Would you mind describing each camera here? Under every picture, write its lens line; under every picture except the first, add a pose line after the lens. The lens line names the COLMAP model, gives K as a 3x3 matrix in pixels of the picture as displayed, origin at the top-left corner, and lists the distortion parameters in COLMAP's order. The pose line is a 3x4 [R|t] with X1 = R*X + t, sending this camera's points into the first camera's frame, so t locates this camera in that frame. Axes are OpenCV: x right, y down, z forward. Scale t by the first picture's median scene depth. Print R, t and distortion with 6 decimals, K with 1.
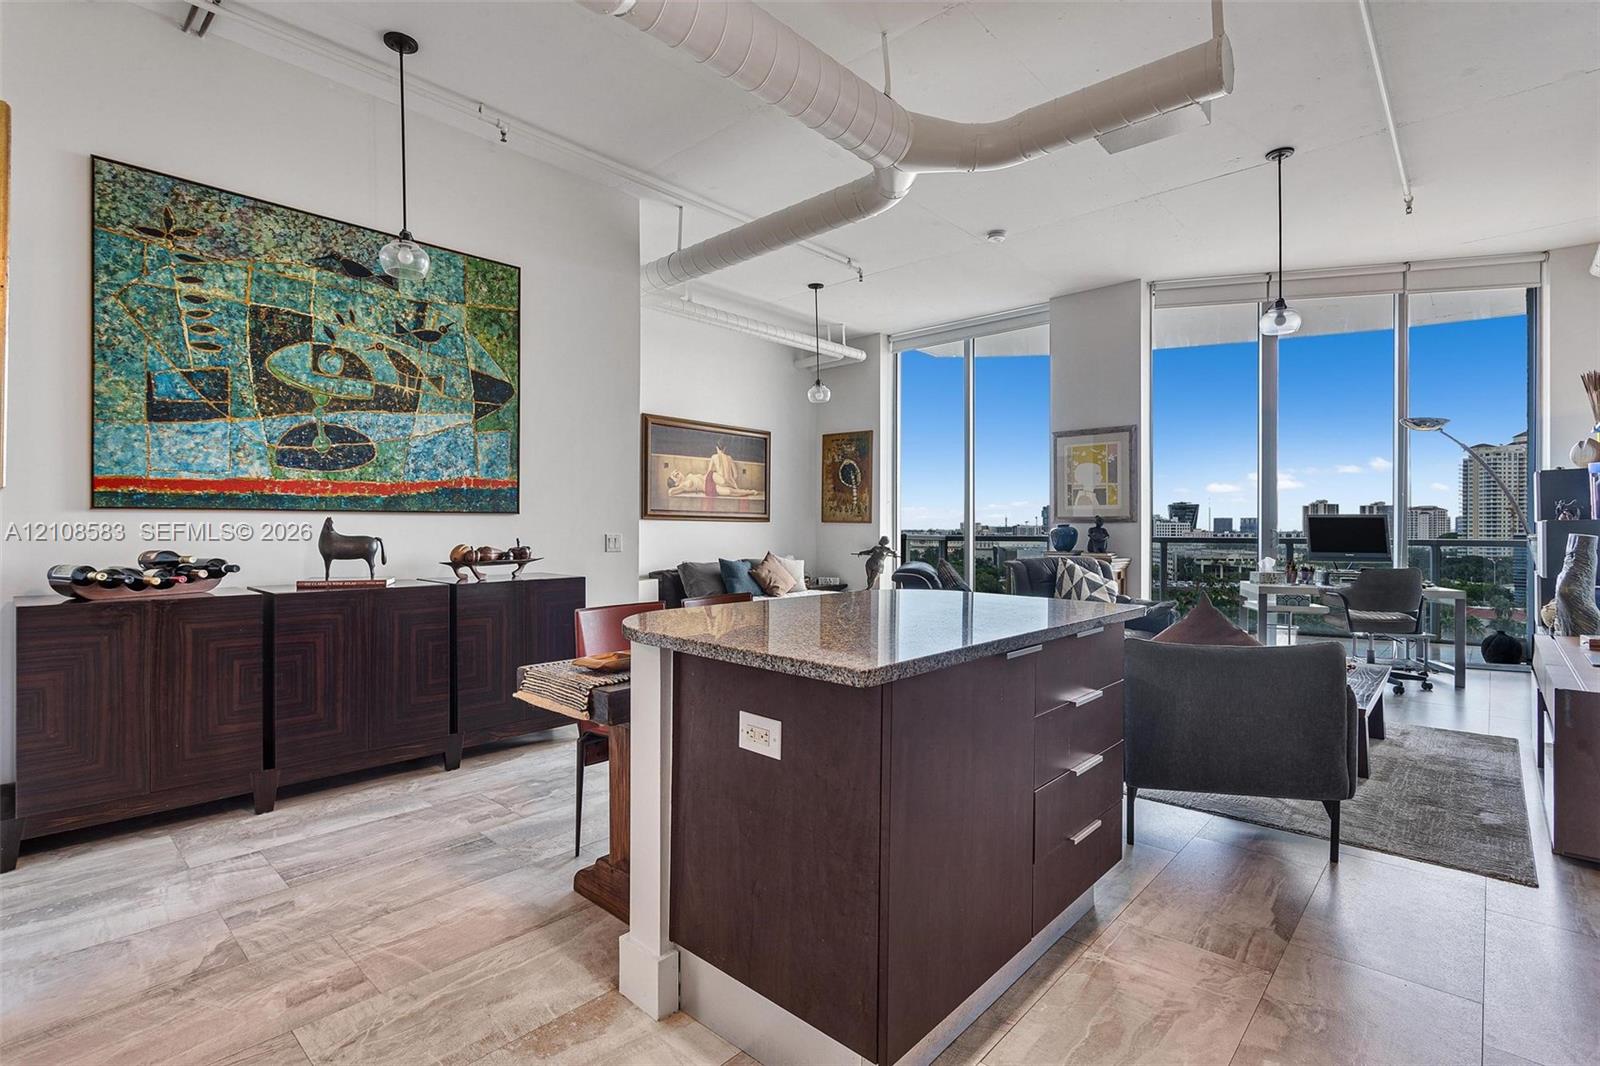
lens RADIAL K [[766.2, 0, 800.8], [0, 766.2, 521.9], [0, 0, 1]] dist [0.007459, 0.000340]
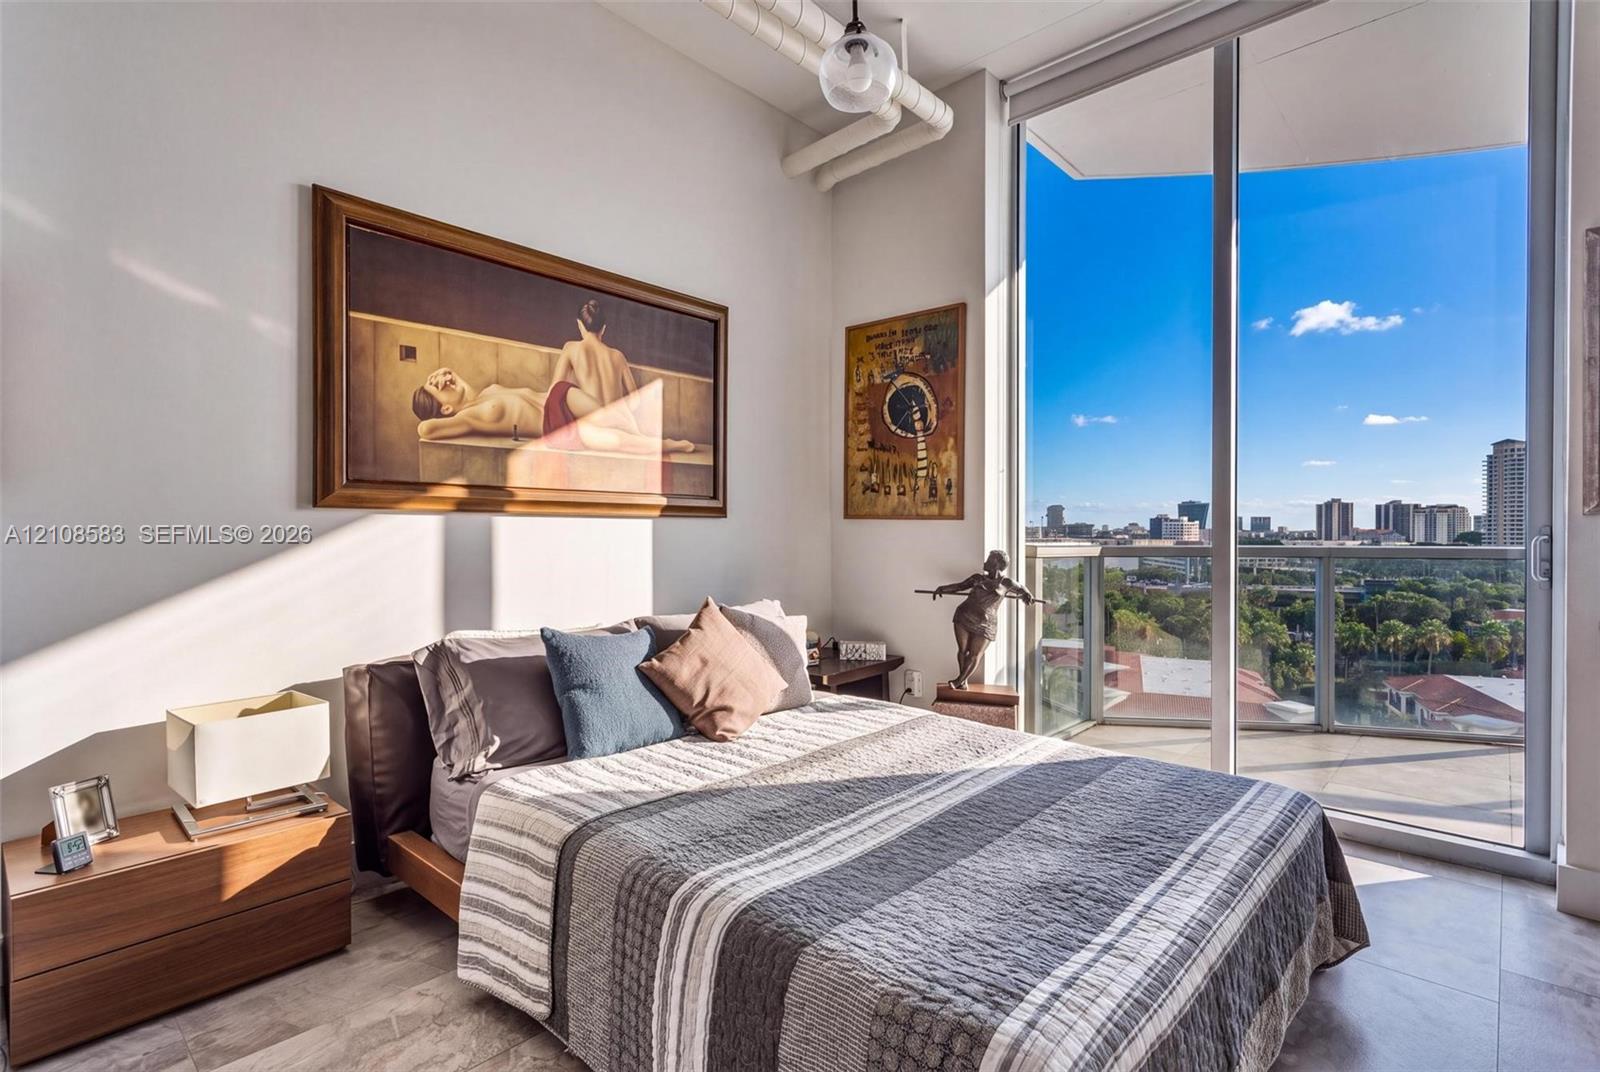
lens RADIAL K [[766.2, 0, 792.0], [0, 766.2, 529.3], [0, 0, 1]] dist [0.007459, 0.000340]
pose [[0.999938, -0.002954, -0.010712, 0.000916], [0.003041, 0.999962, 0.008154, 0.003240], [0.010688, -0.008186, 0.999909, 0.588060]]
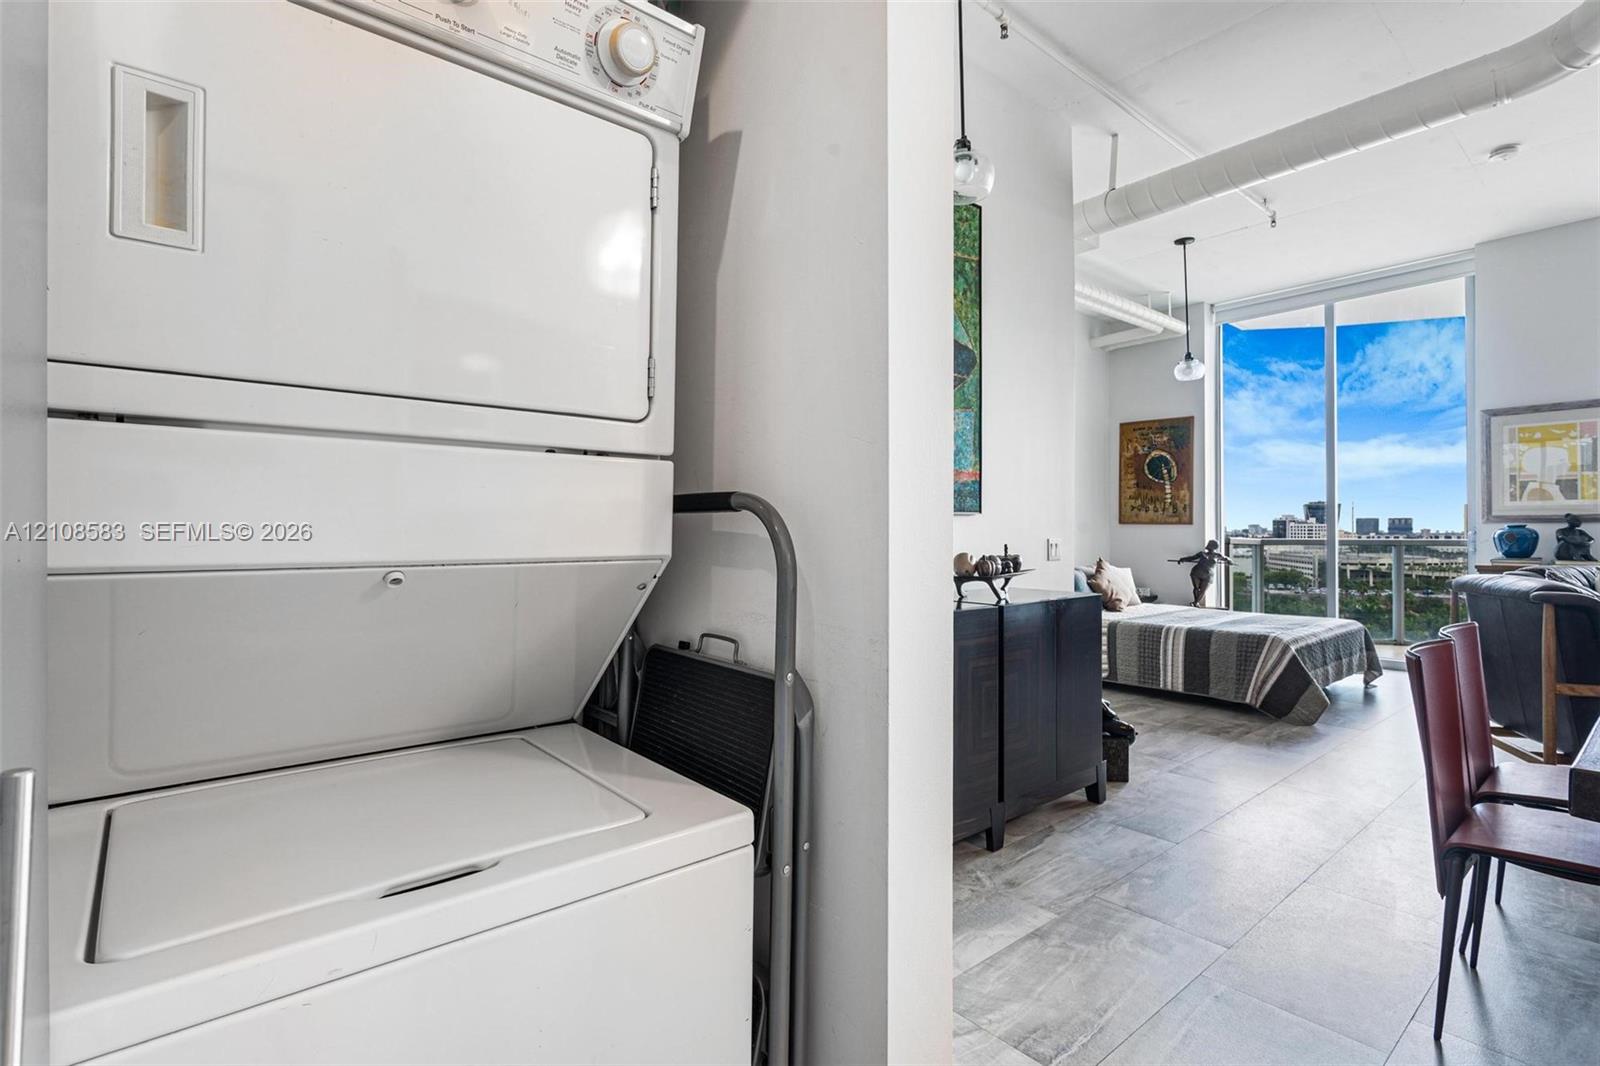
lens RADIAL K [[766.2, 0, 799.8], [0, 766.2, 520.0], [0, 0, 1]] dist [0.007459, 0.000340]
pose [[0.992118, -0.004713, -0.125215, -0.243610], [0.003872, 0.999968, -0.006962, 0.000622], [0.125243, 0.006423, 0.992105, 0.097720]]
